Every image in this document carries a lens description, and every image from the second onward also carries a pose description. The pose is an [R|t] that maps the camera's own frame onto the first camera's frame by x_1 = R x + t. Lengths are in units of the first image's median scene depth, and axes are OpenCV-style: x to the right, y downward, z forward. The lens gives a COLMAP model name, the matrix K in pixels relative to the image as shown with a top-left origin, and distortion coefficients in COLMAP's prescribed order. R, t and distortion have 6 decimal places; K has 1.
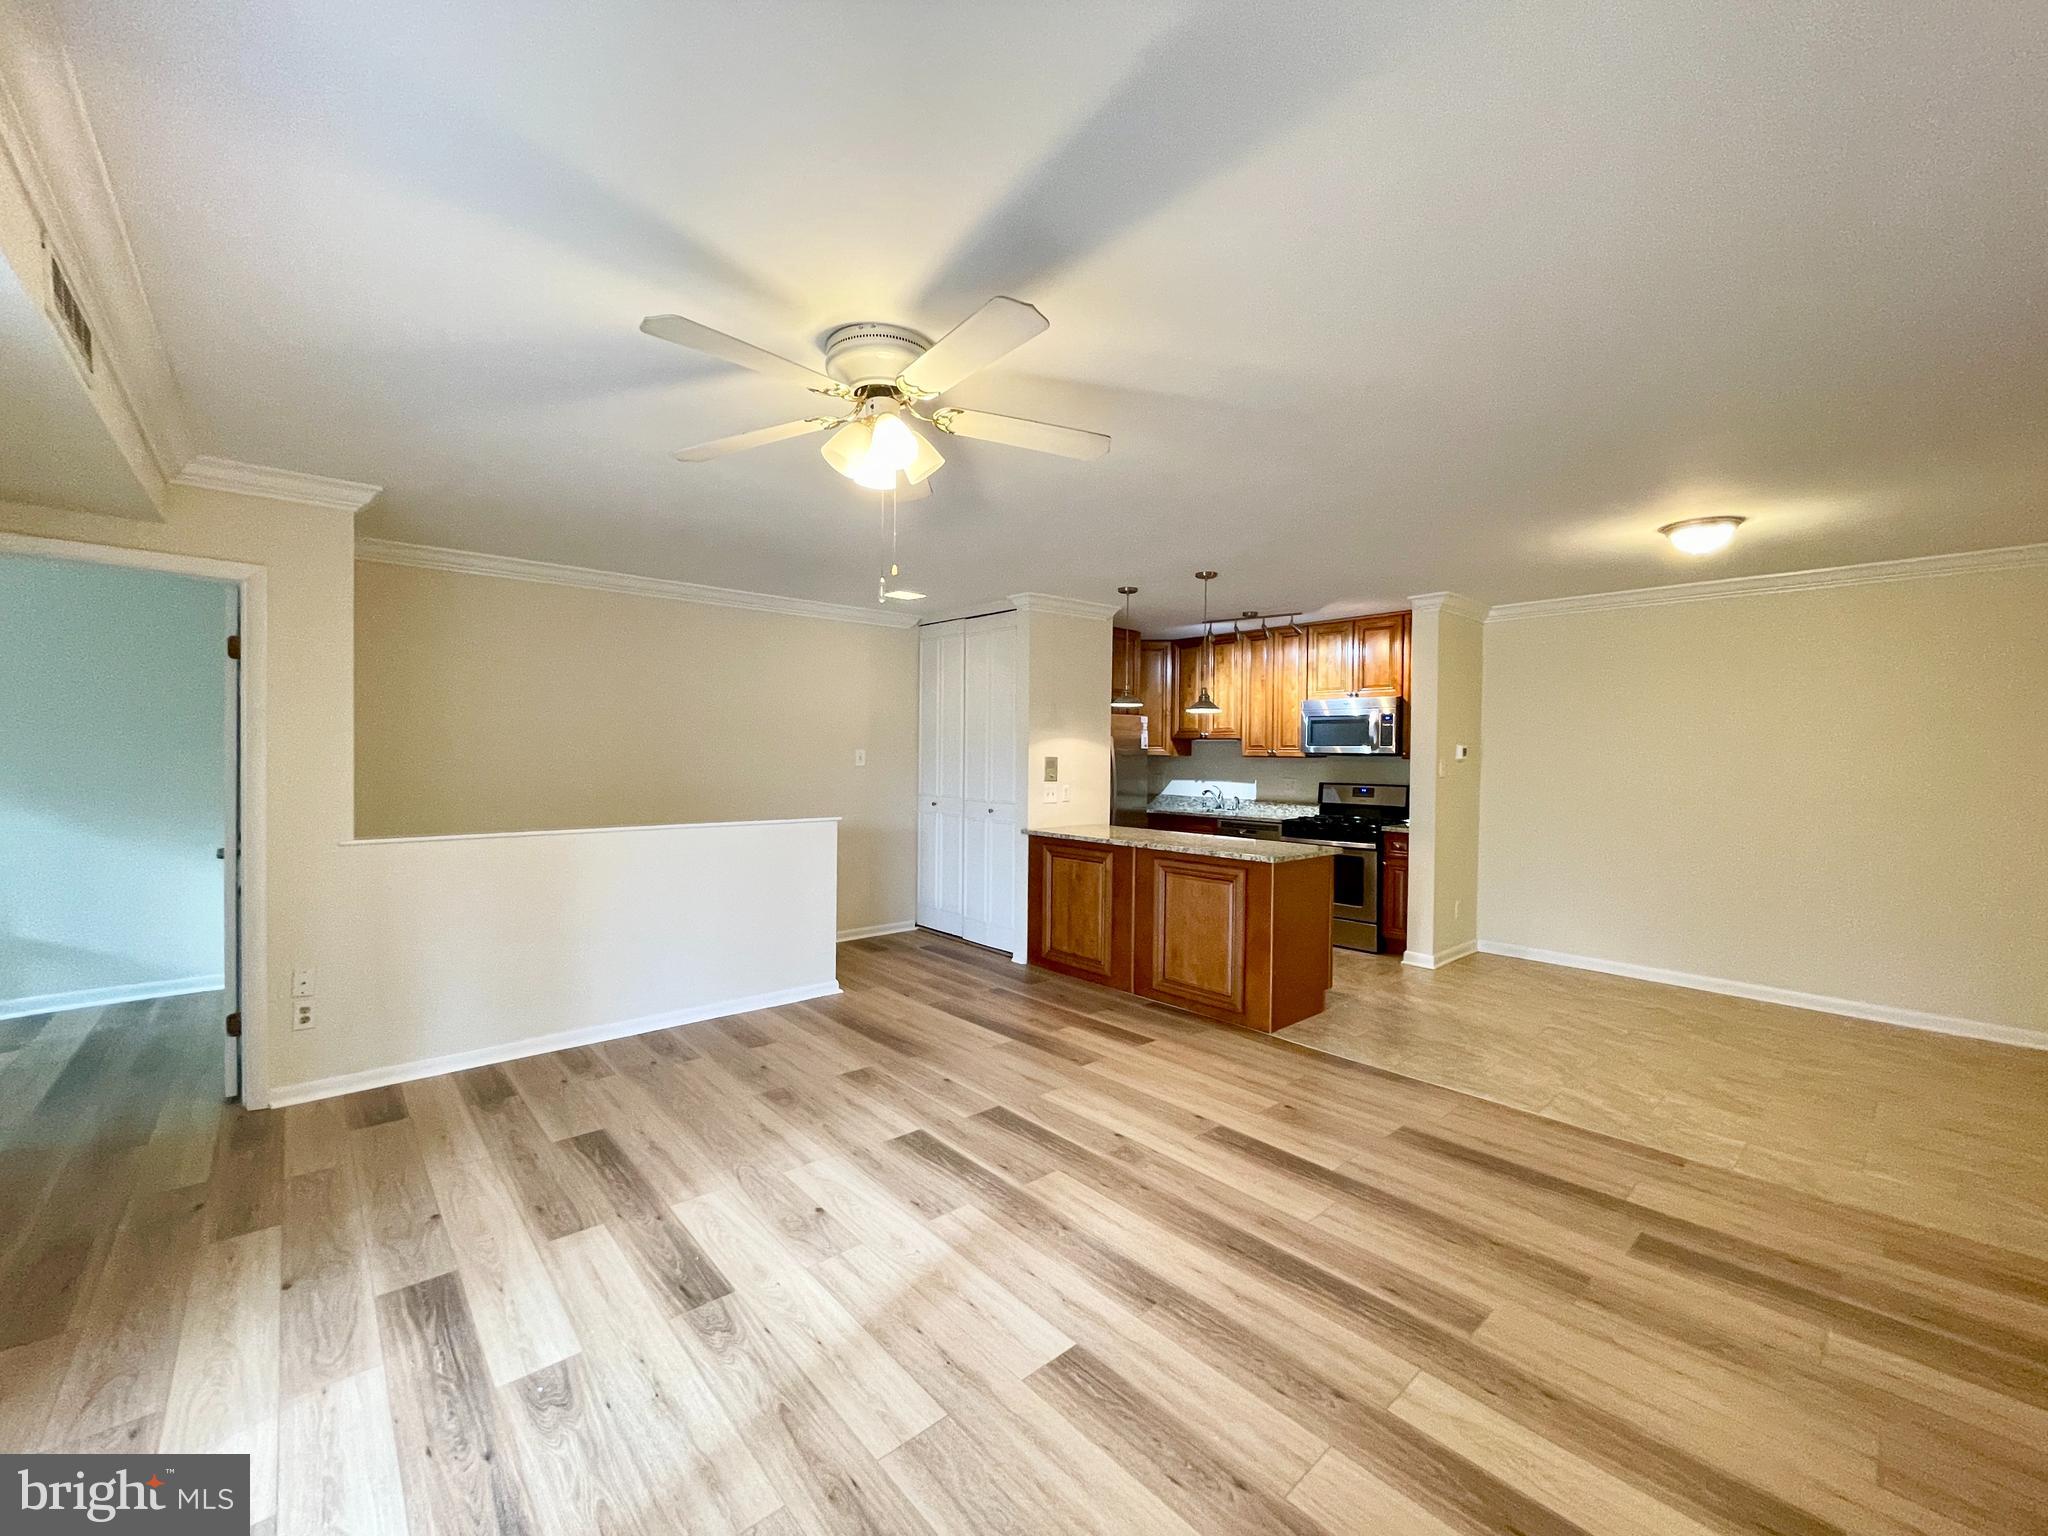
lens RADIAL K [[826.5, 0, 1029.2], [0, 826.5, 767.9], [0, 0, 1]] dist [-0.001556, -0.000561]
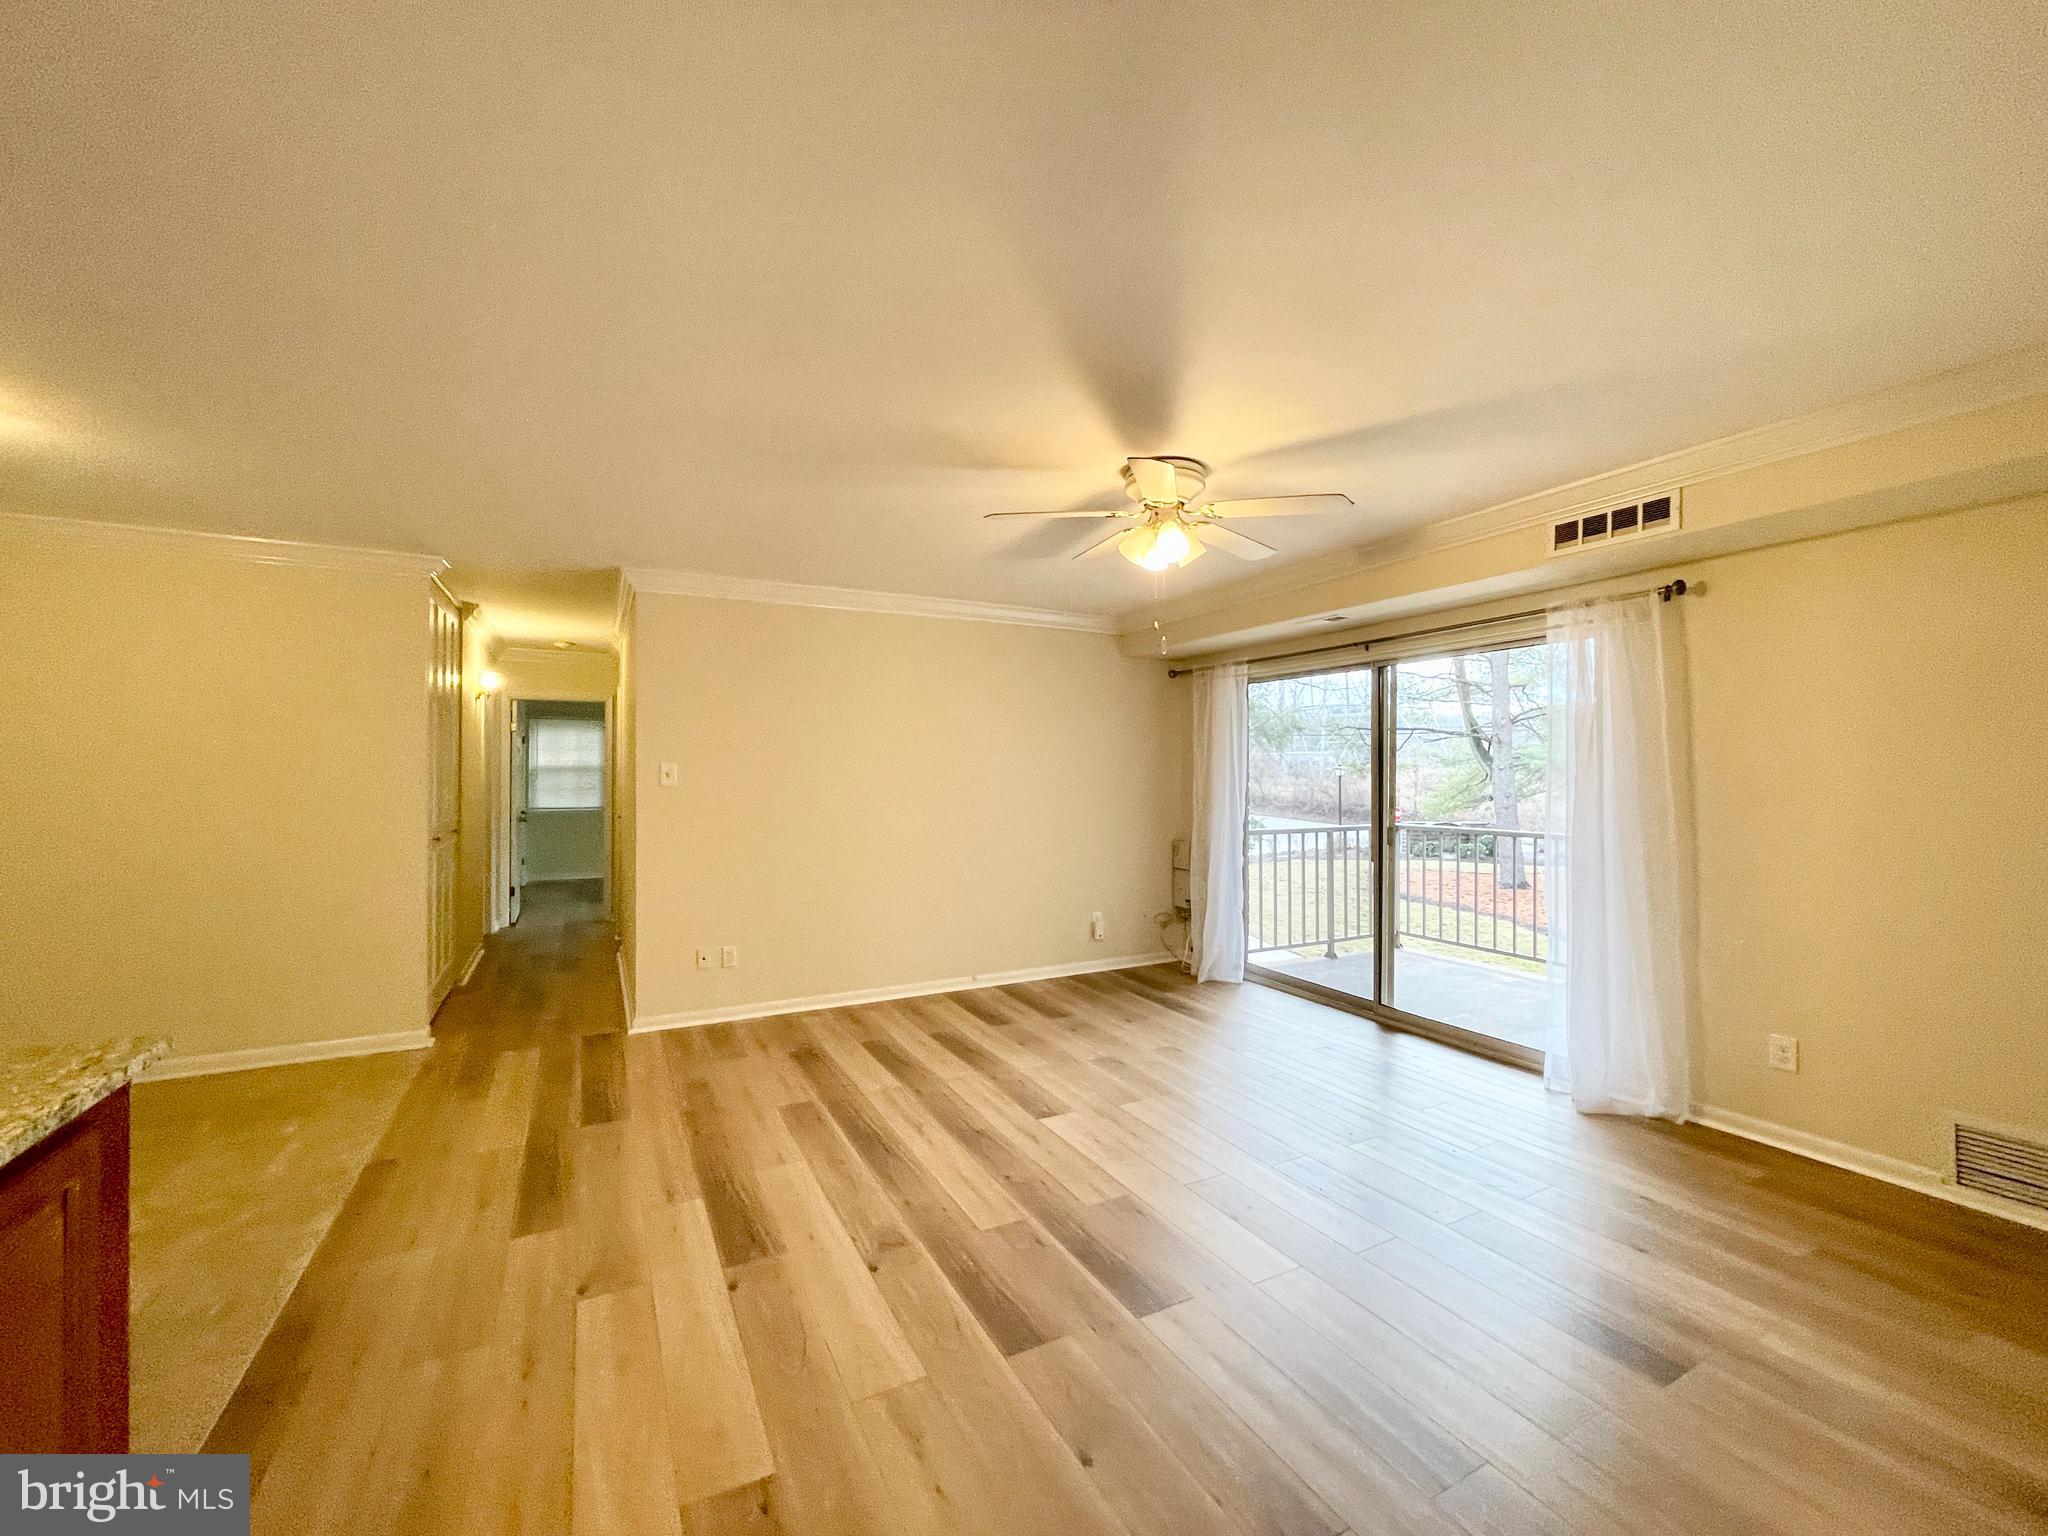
lens RADIAL K [[826.5, 0, 1029.2], [0, 826.5, 767.9], [0, 0, 1]] dist [-0.001556, -0.000561]
pose [[-0.971260, -0.004454, 0.237980, -0.111636], [-0.001907, 0.999938, 0.010930, -0.010479], [-0.238014, 0.010162, -0.971209, 0.913643]]
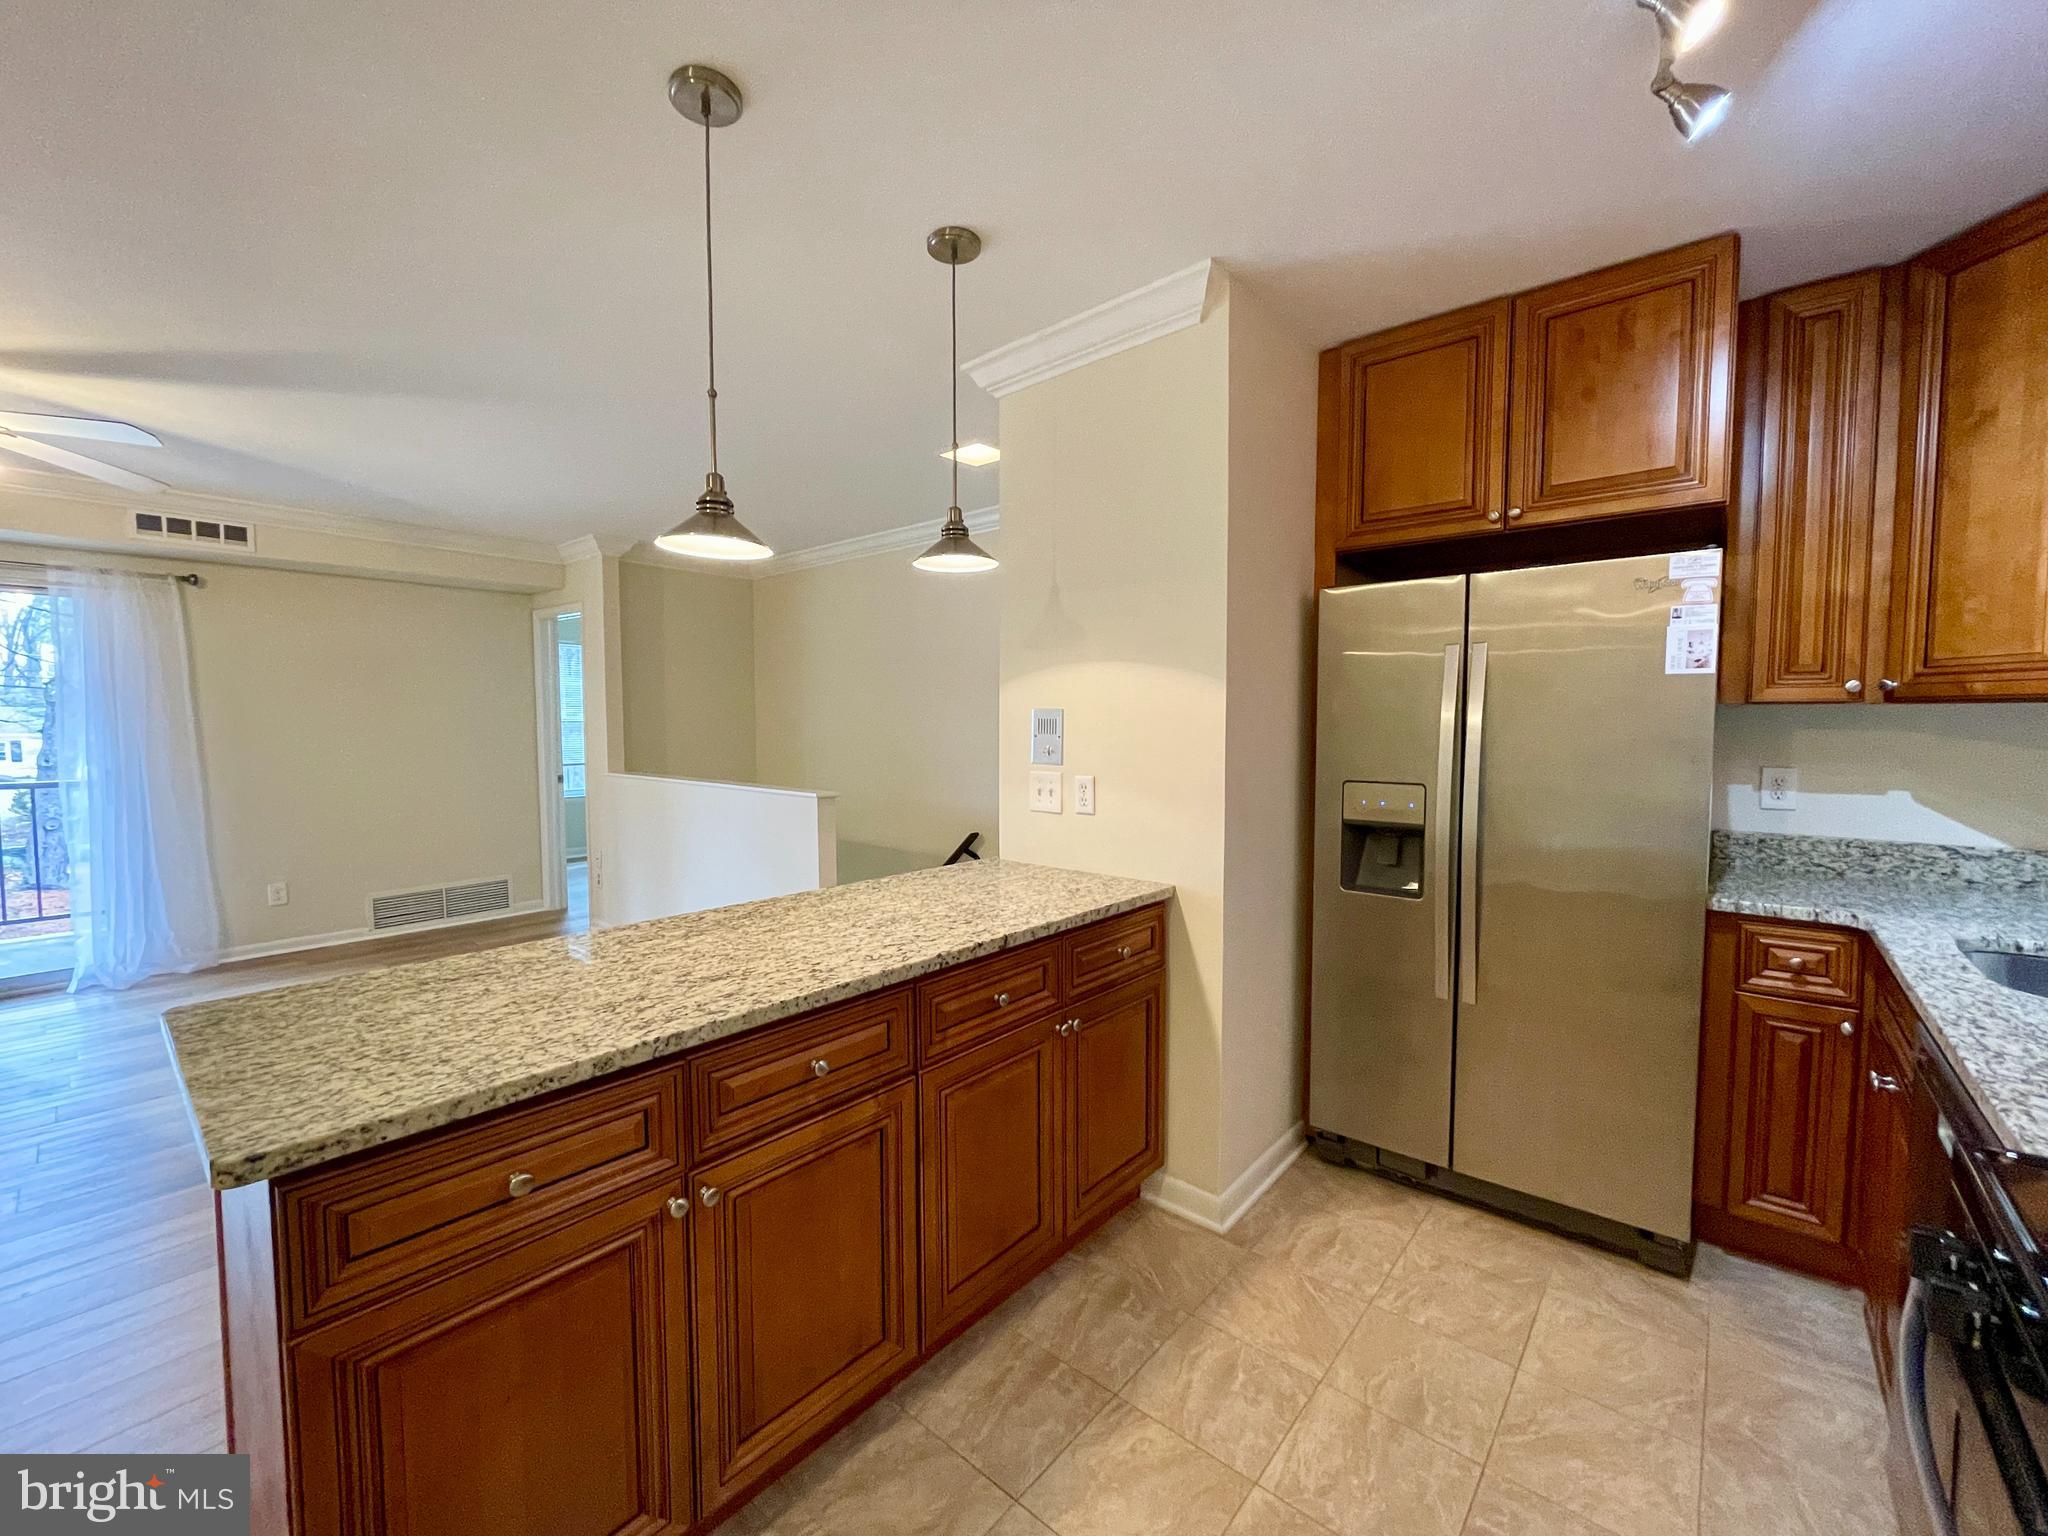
lens RADIAL K [[826.5, 0, 1029.2], [0, 826.5, 767.9], [0, 0, 1]] dist [-0.001556, -0.000561]
pose [[0.131589, 0.047926, -0.990145, 0.466676], [-0.016646, 0.998797, 0.046132, -0.002012], [0.991165, 0.010412, 0.132228, 0.928407]]
